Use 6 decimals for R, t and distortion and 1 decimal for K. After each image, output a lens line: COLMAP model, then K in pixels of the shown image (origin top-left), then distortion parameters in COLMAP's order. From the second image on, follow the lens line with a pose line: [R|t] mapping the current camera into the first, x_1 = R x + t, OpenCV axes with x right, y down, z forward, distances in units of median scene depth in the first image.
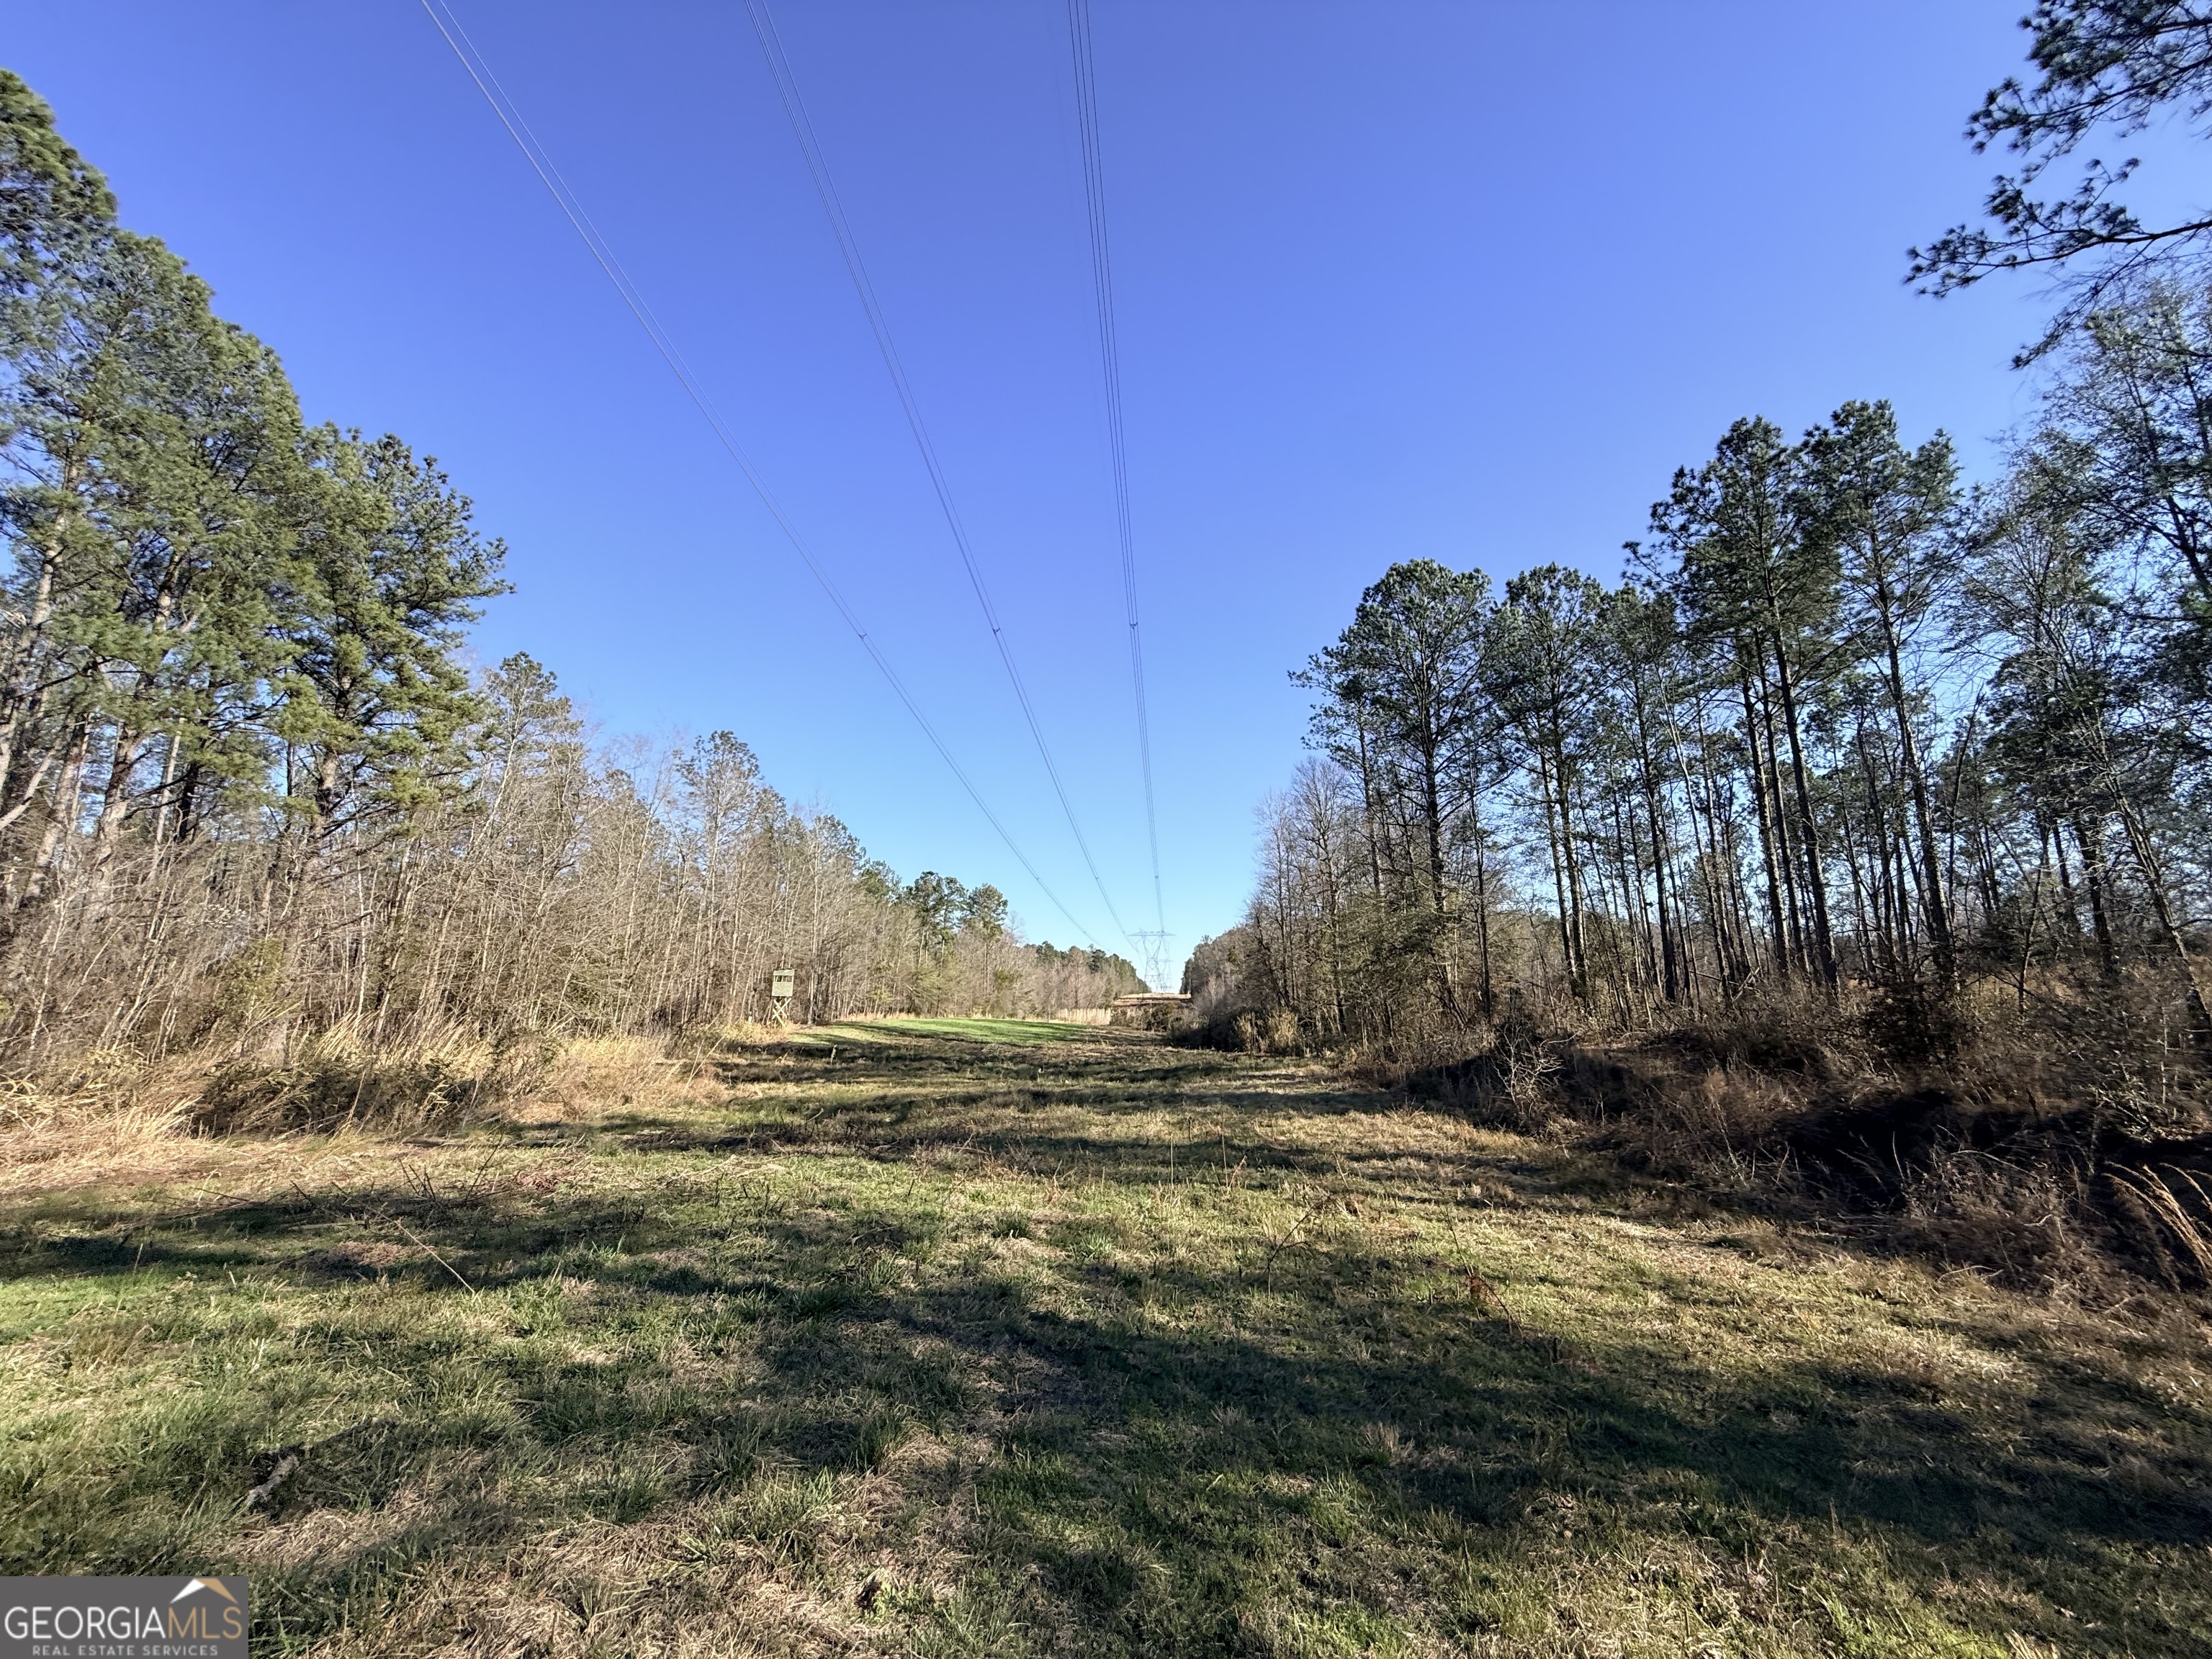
lens RADIAL K [[878.6, 0, 1104.6], [0, 878.6, 826.6], [0, 0, 1]] dist [0.004431, -0.001762]
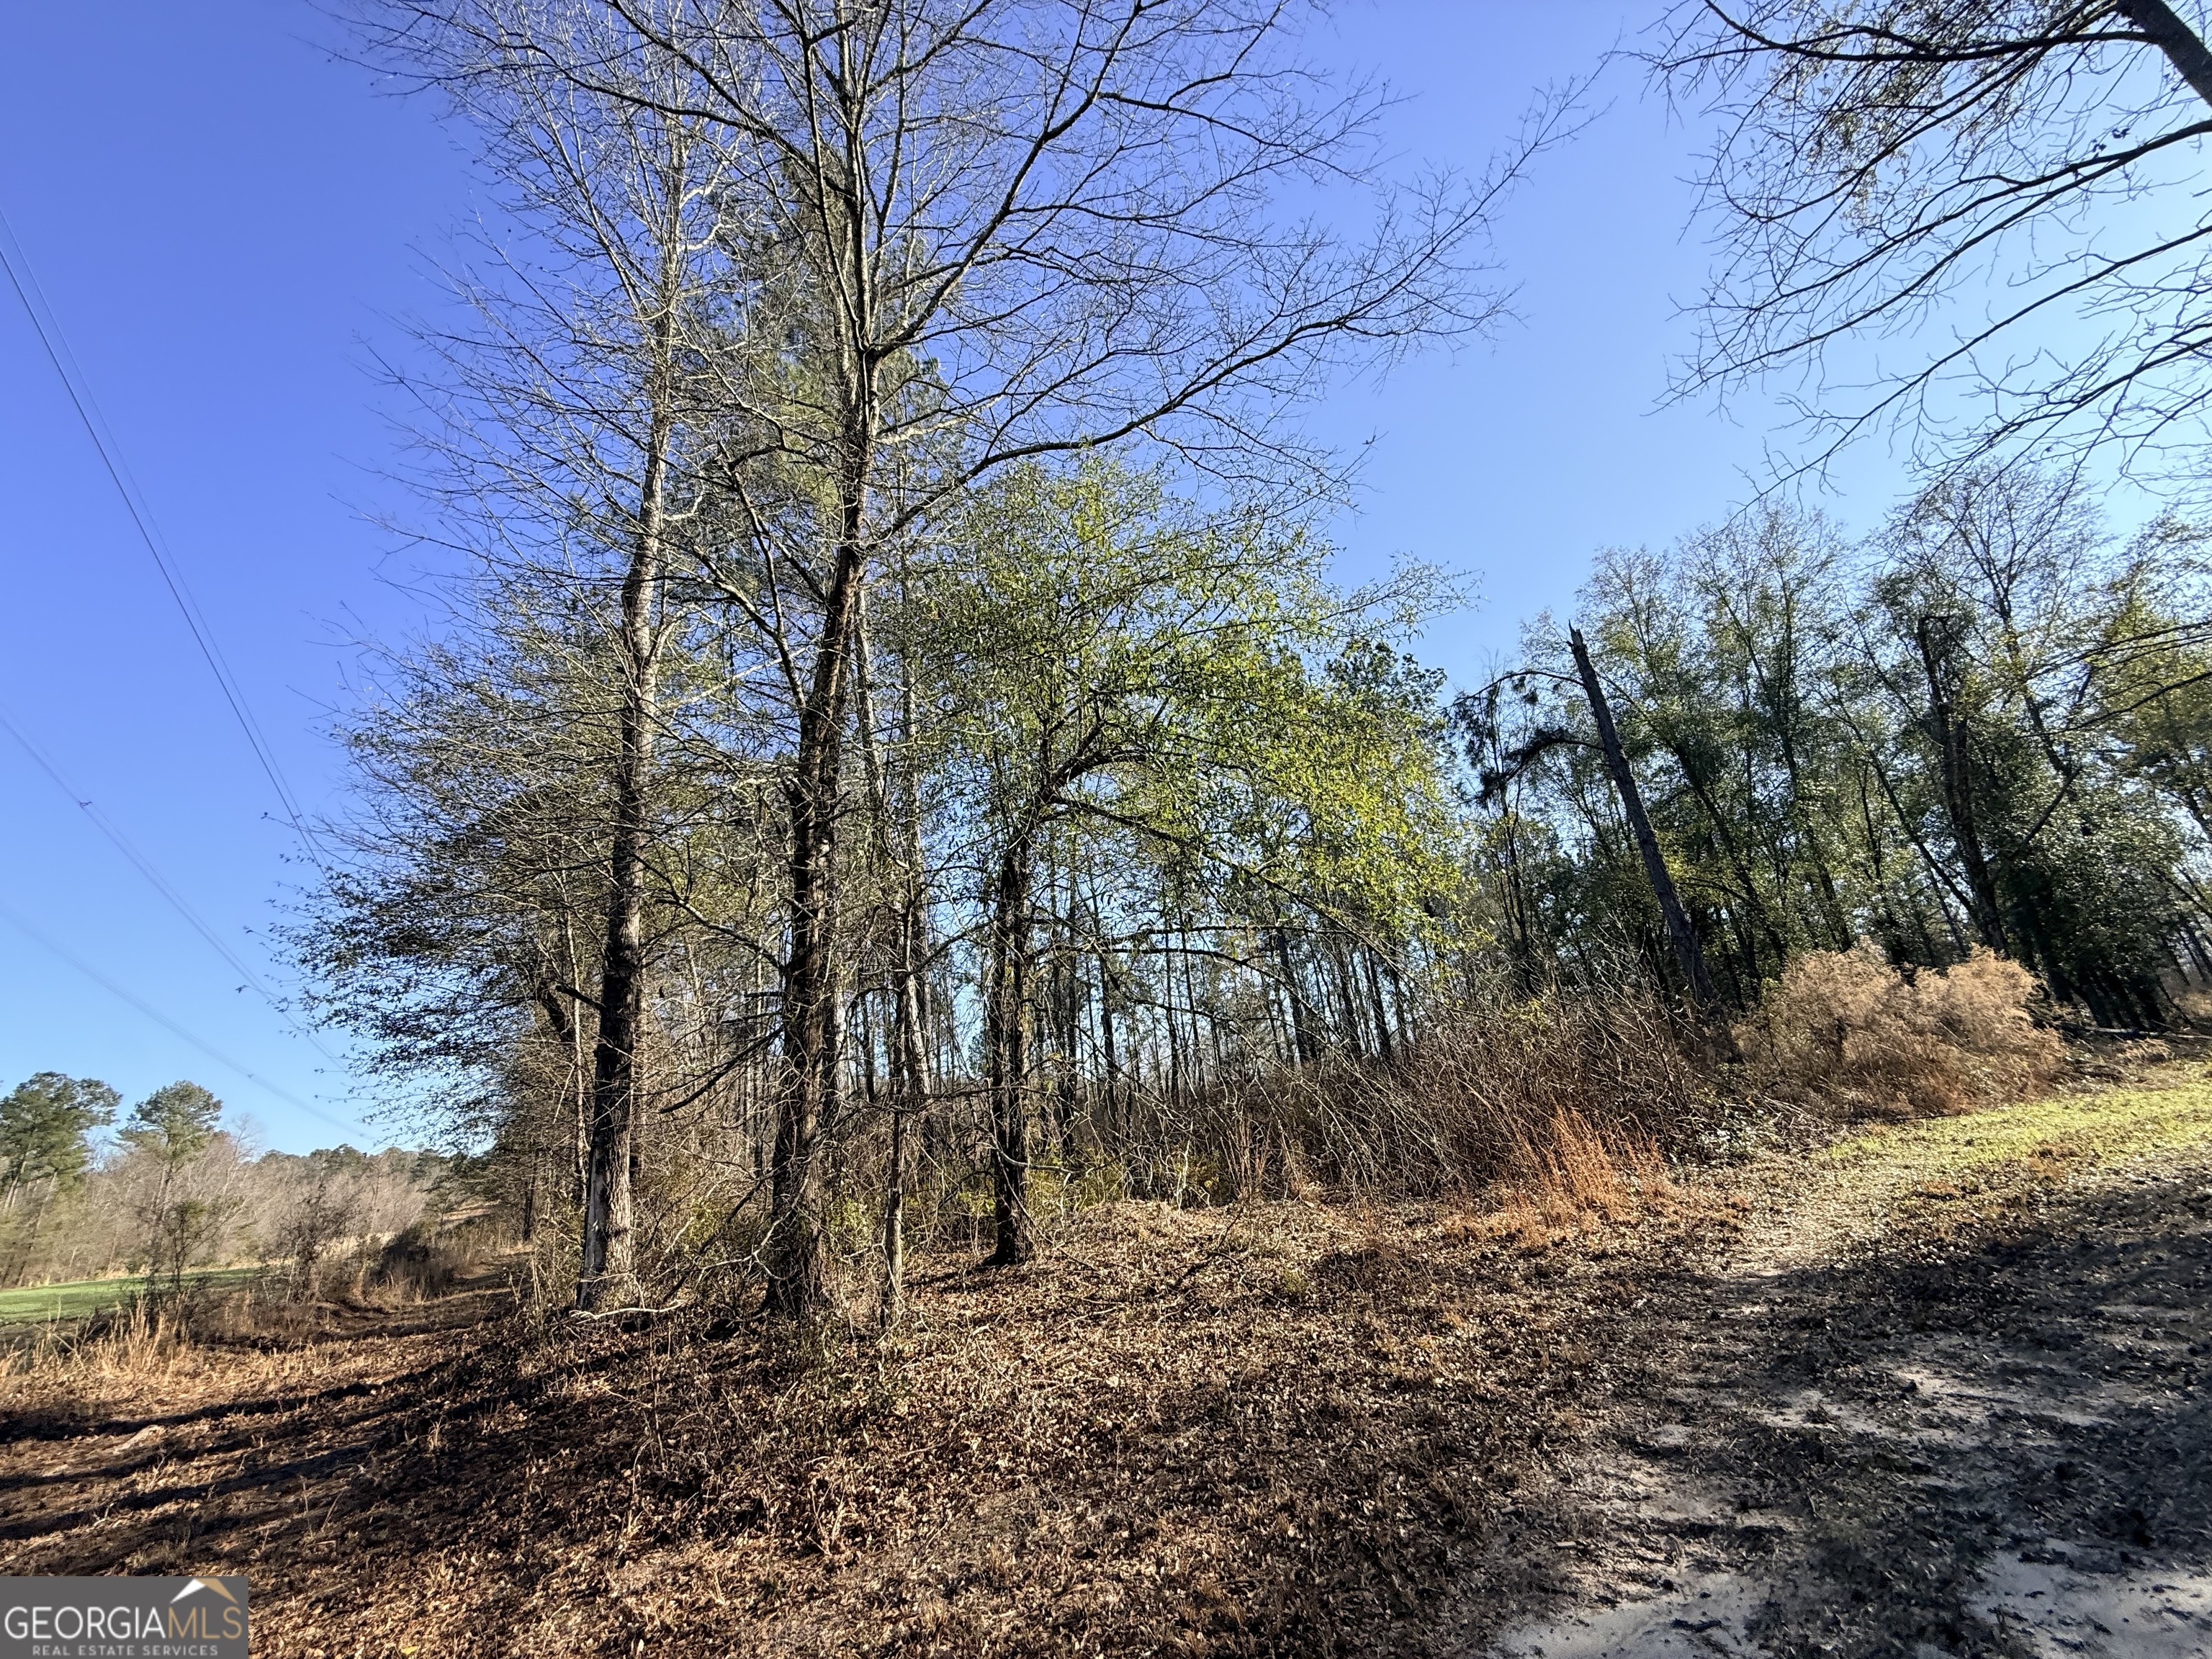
lens RADIAL K [[878.6, 0, 1091.9], [0, 878.6, 823.7], [0, 0, 1]] dist [0.004431, -0.001762]
pose [[0.825882, 0.110213, 0.552966, 0.414560], [-0.006788, 0.982582, -0.185703, -0.098716], [-0.563802, 0.149615, 0.812246, -0.480281]]
